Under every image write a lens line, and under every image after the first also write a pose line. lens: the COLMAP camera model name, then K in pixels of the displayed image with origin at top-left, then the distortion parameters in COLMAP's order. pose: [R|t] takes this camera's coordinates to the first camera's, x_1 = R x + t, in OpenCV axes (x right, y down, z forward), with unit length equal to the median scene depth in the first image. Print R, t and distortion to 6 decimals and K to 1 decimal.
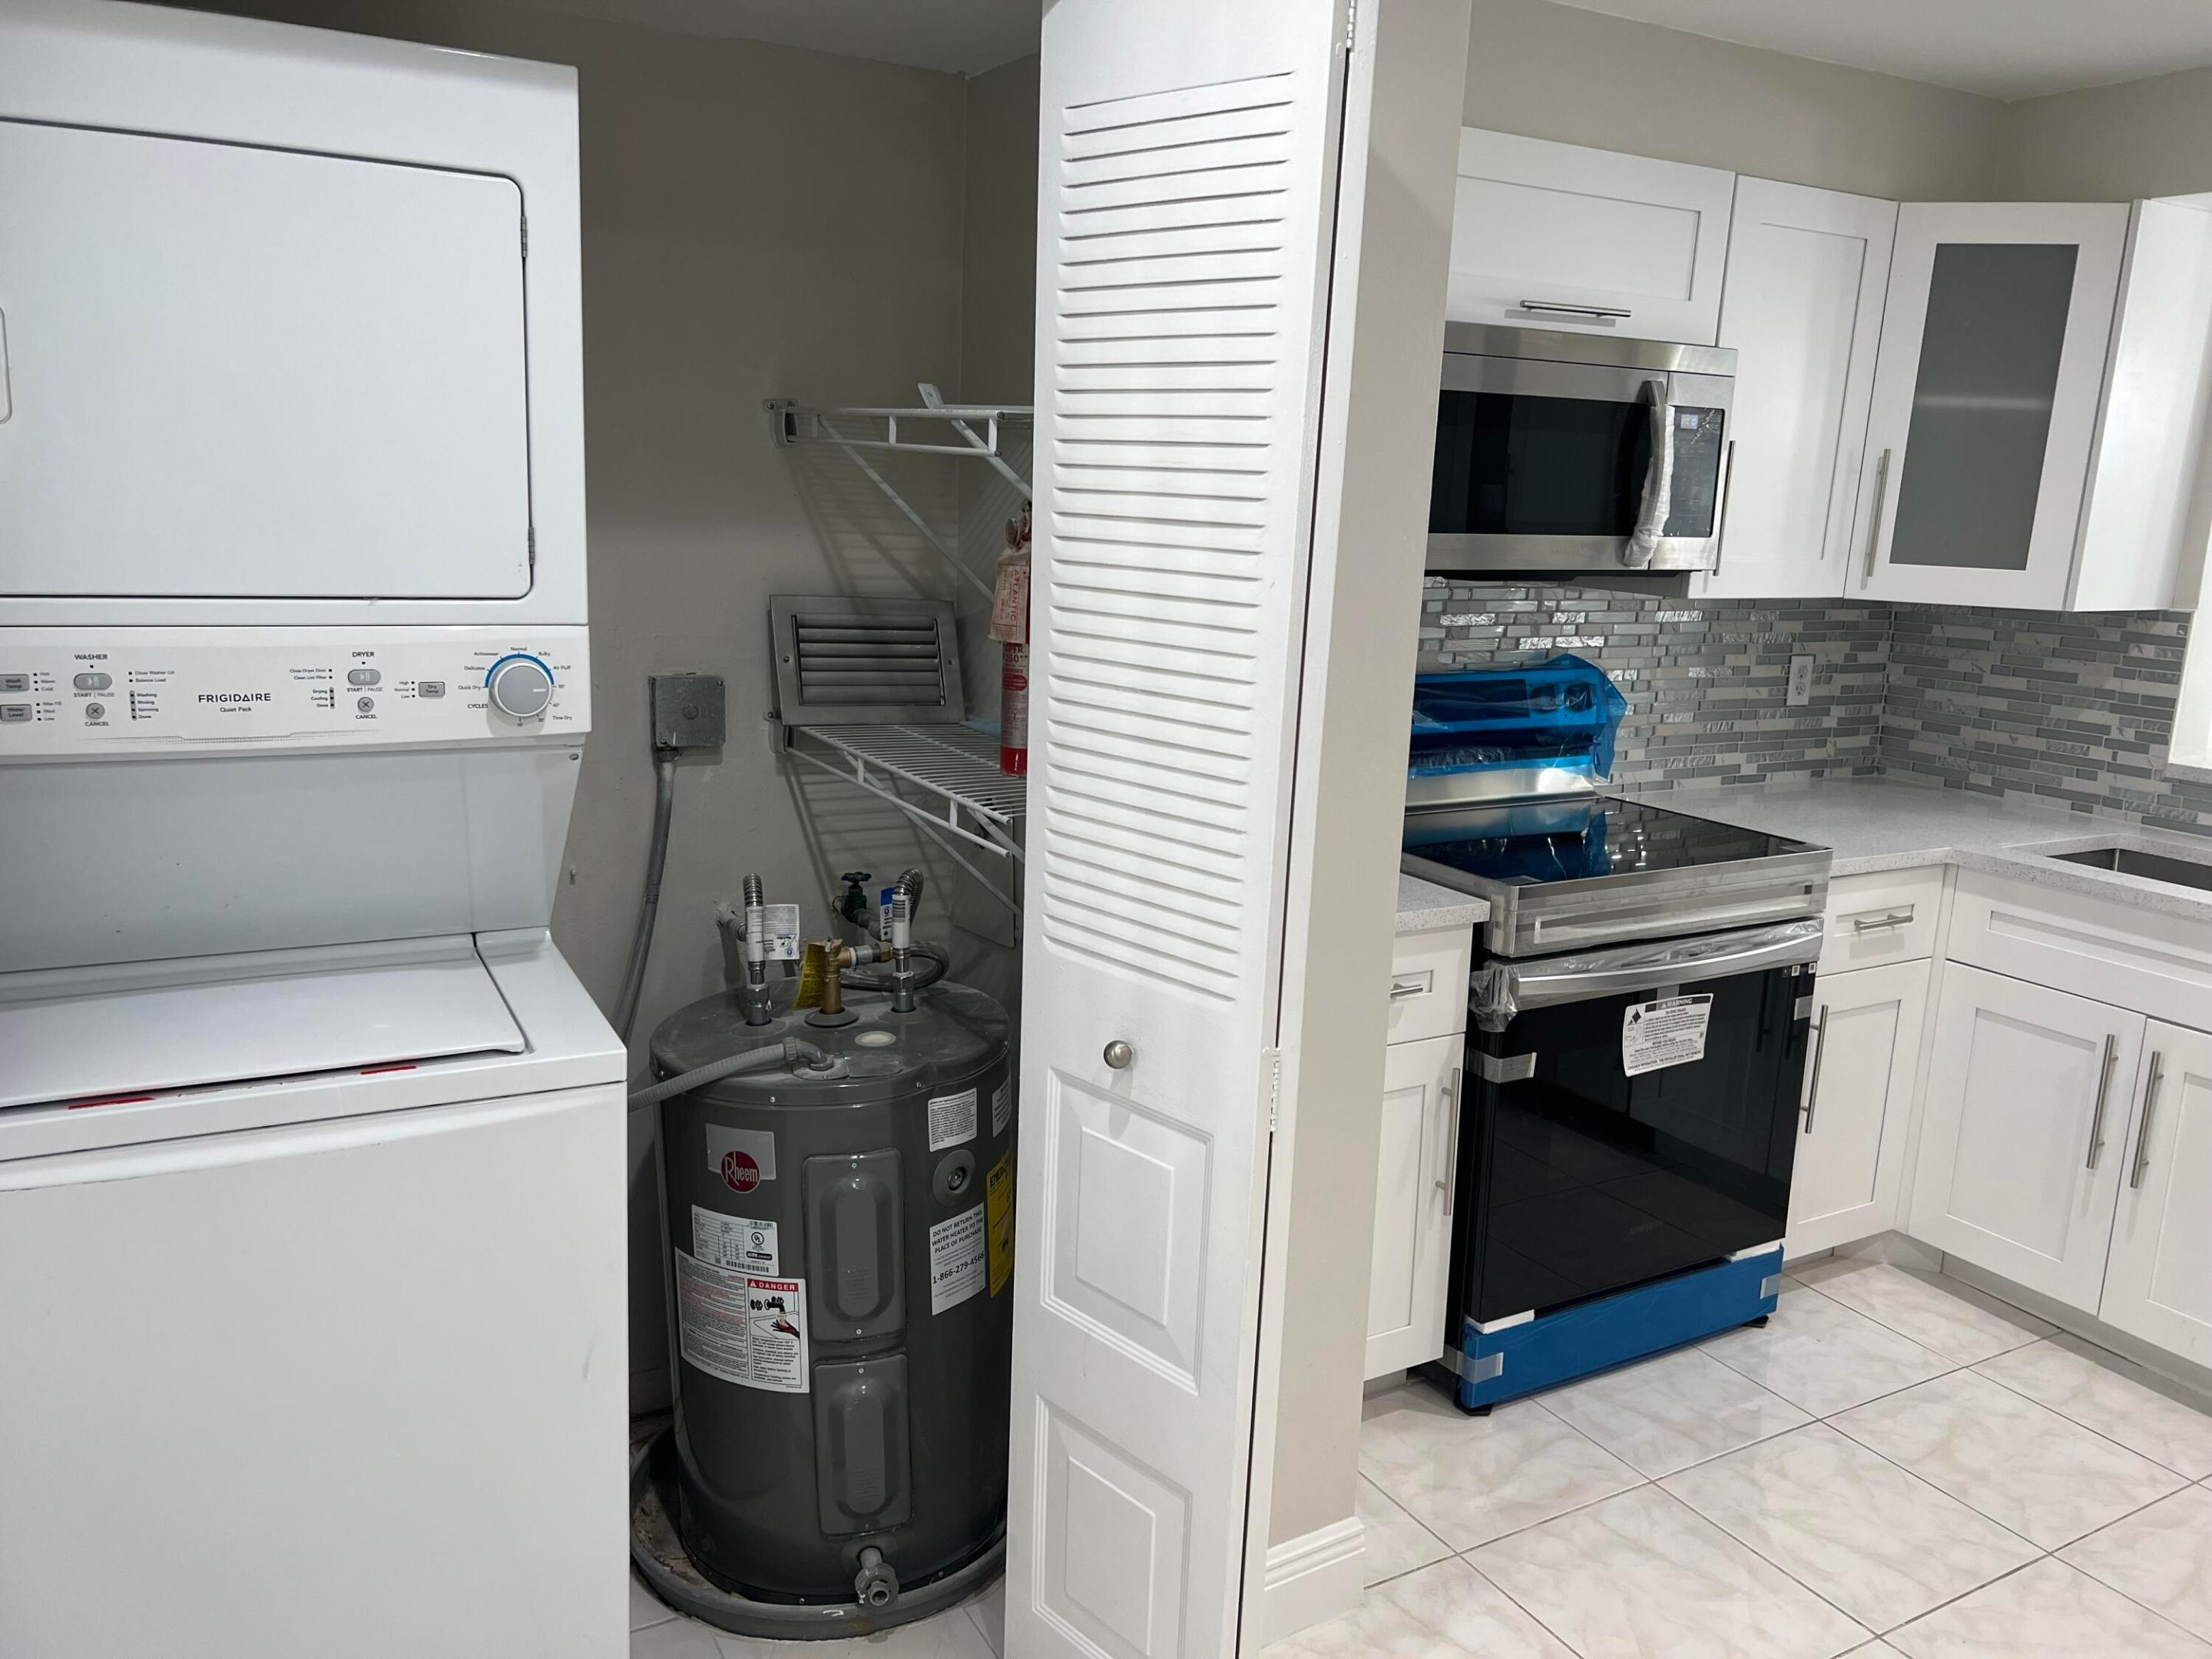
lens RADIAL K [[1660.8, 0, 1094.0], [0, 1660.8, 838.3], [0, 0, 1]] dist [0.047229, -0.063275]
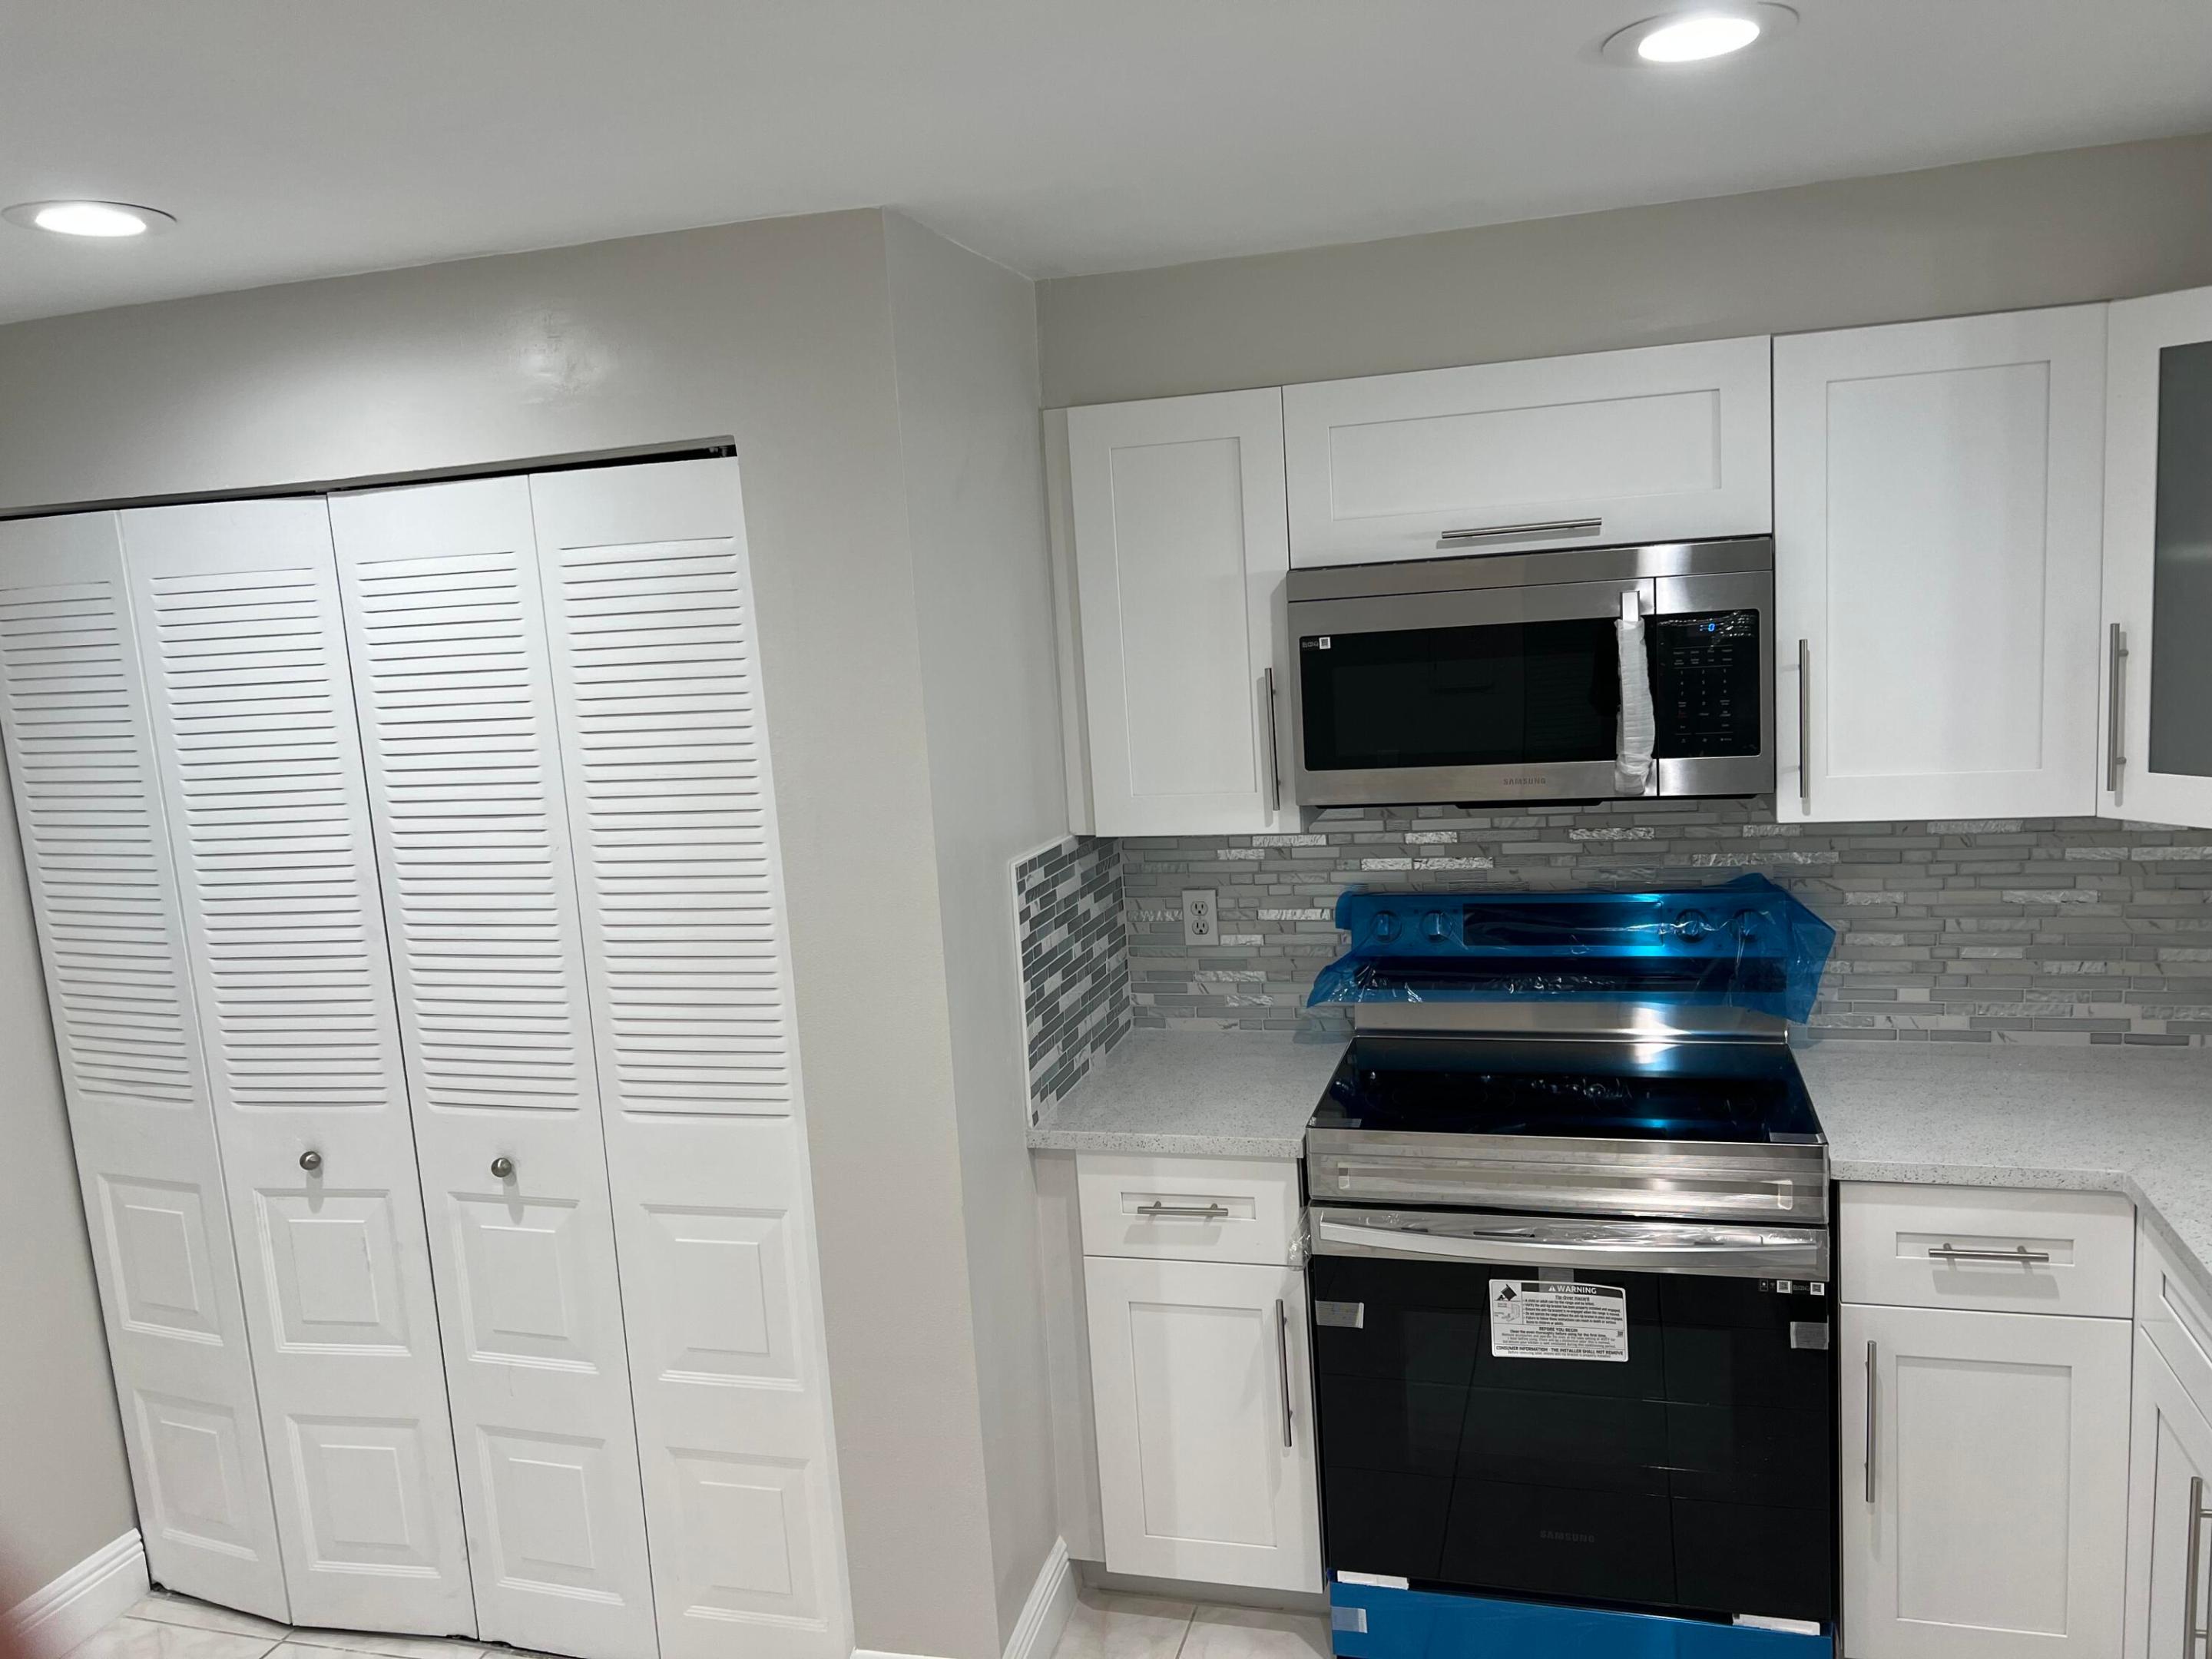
lens RADIAL K [[1660.8, 0, 1098.0], [0, 1660.8, 825.5], [0, 0, 1]] dist [0.047229, -0.063275]
pose [[0.685337, 0.022951, -0.727864, 0.709323], [-0.063199, 0.997607, -0.028050, -0.092972], [0.725478, 0.065224, 0.685148, 0.163639]]
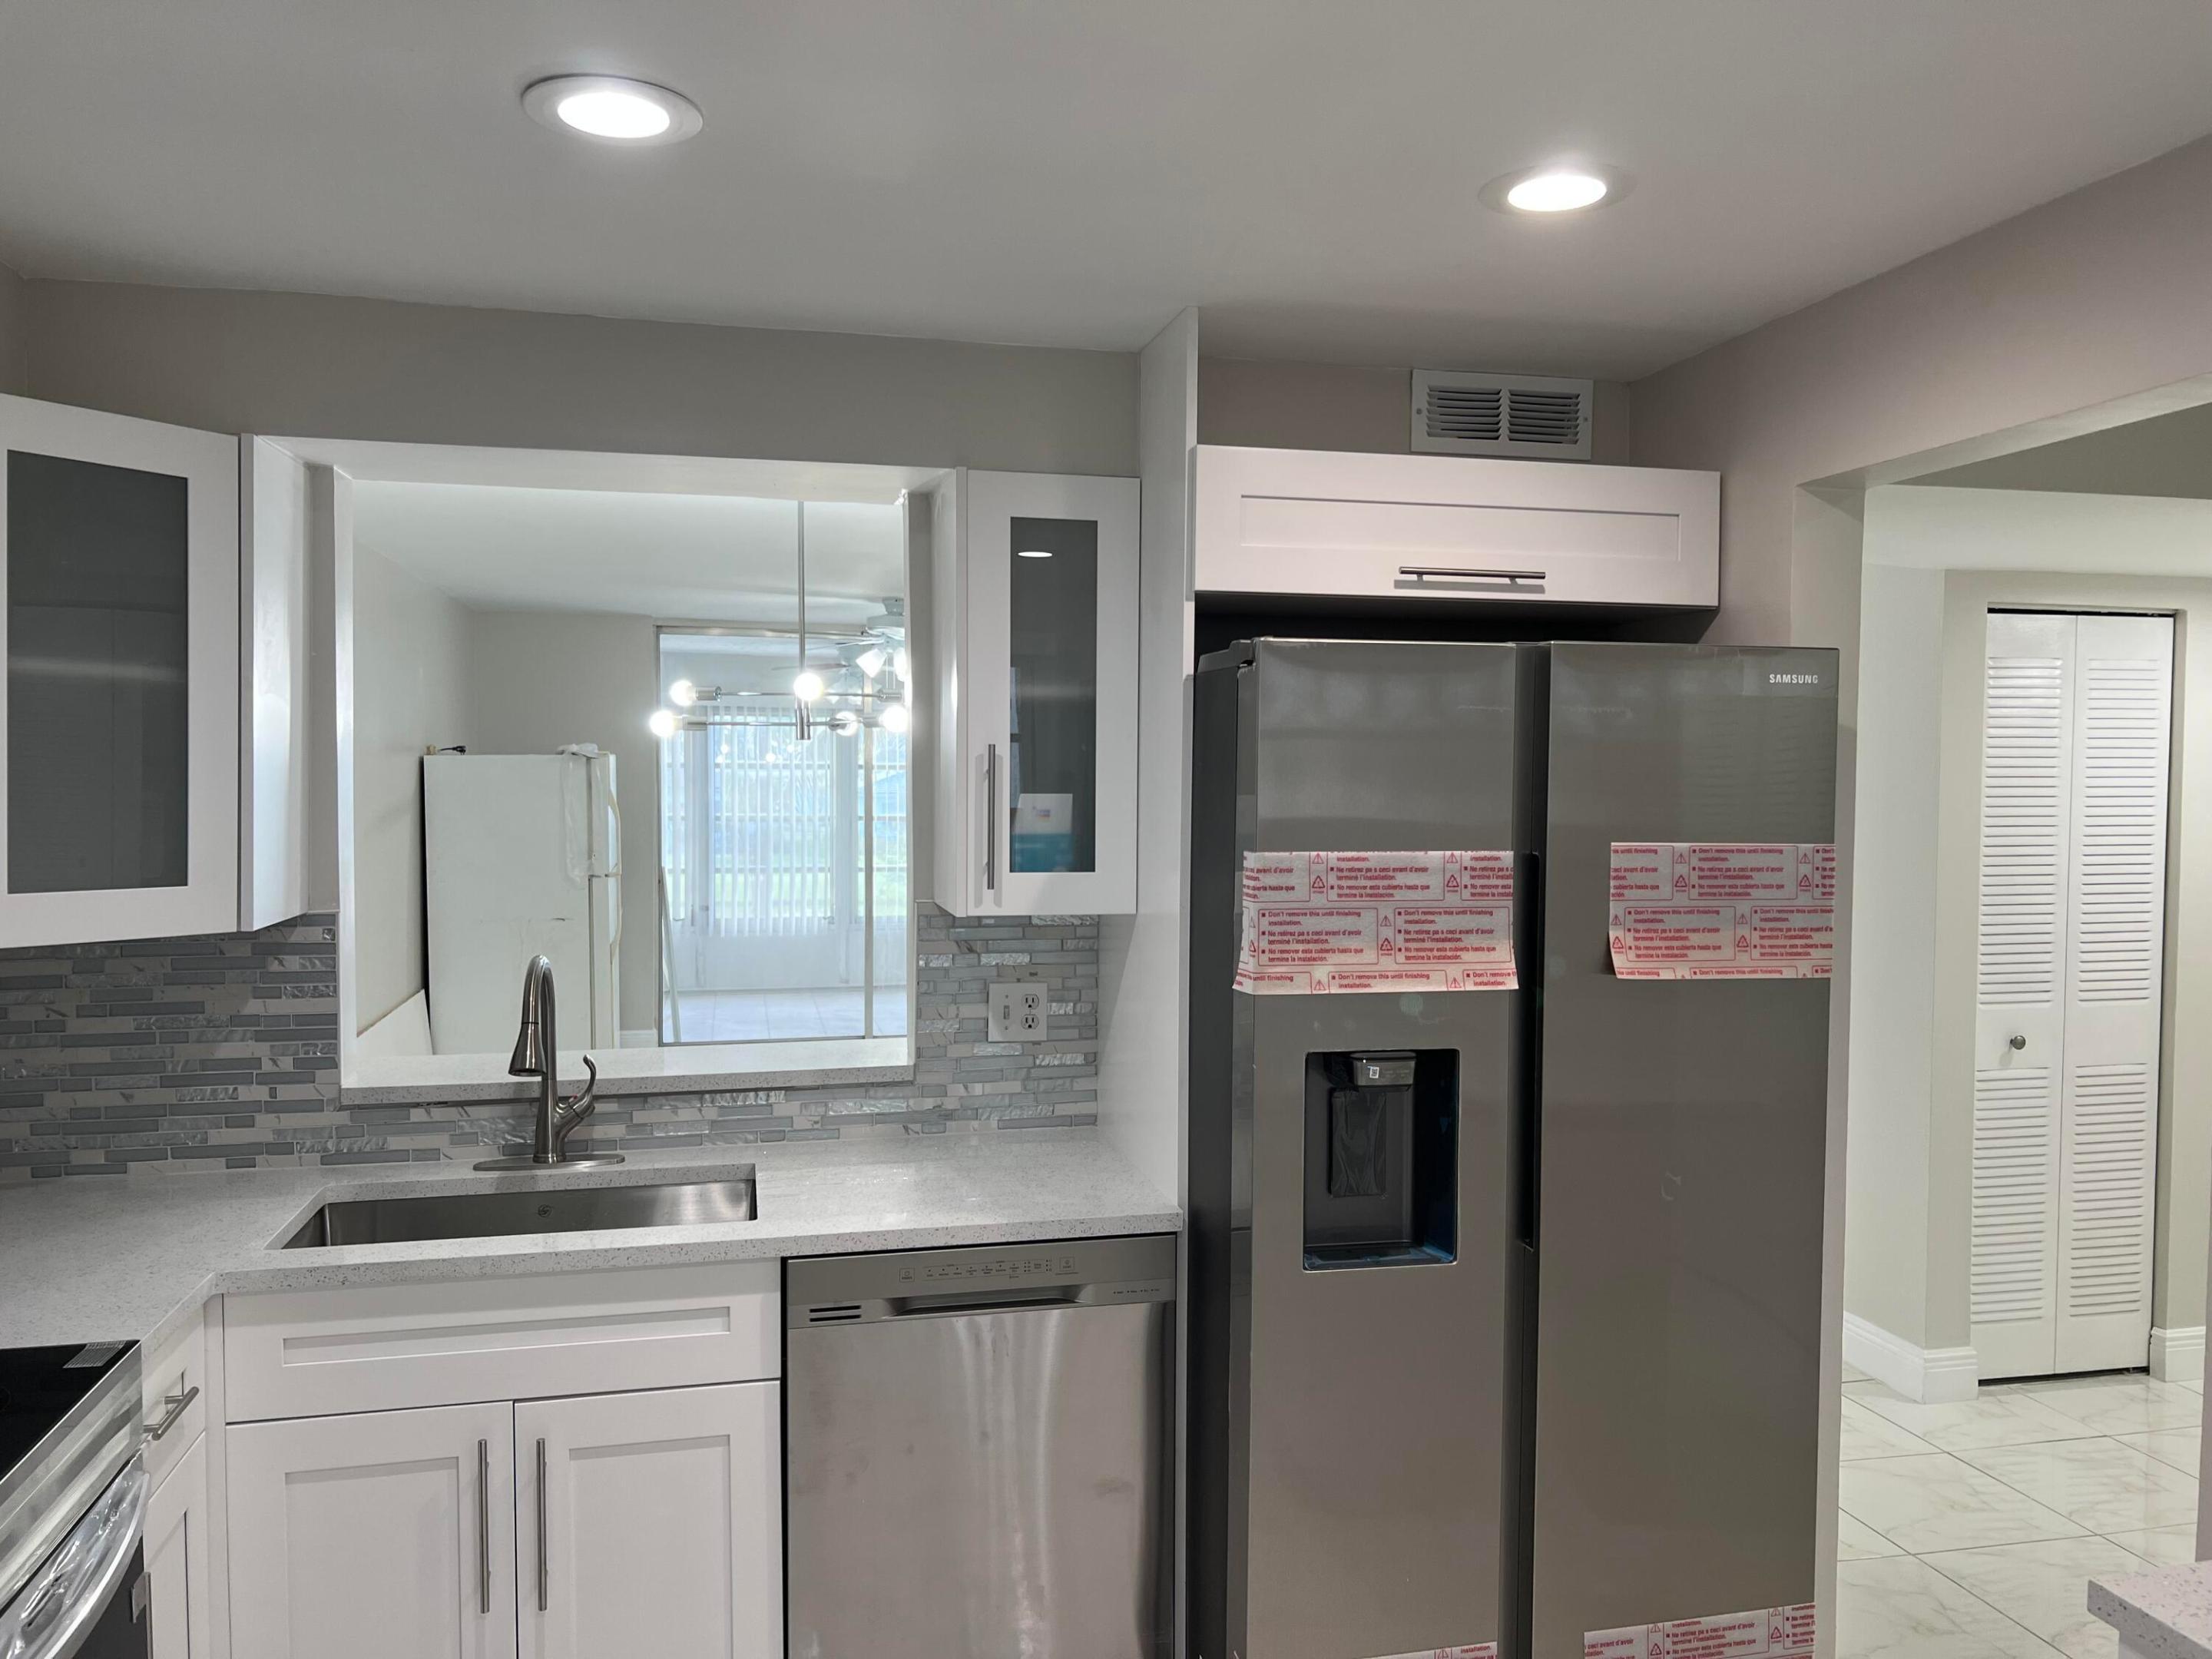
lens RADIAL K [[1660.8, 0, 1125.7], [0, 1660.8, 831.5], [0, 0, 1]] dist [0.047229, -0.063275]
pose [[0.271456, -0.072135, 0.959744, -0.059160], [0.207983, 0.978022, 0.014682, -0.106642], [-0.939710, 0.195625, 0.280493, 0.378737]]
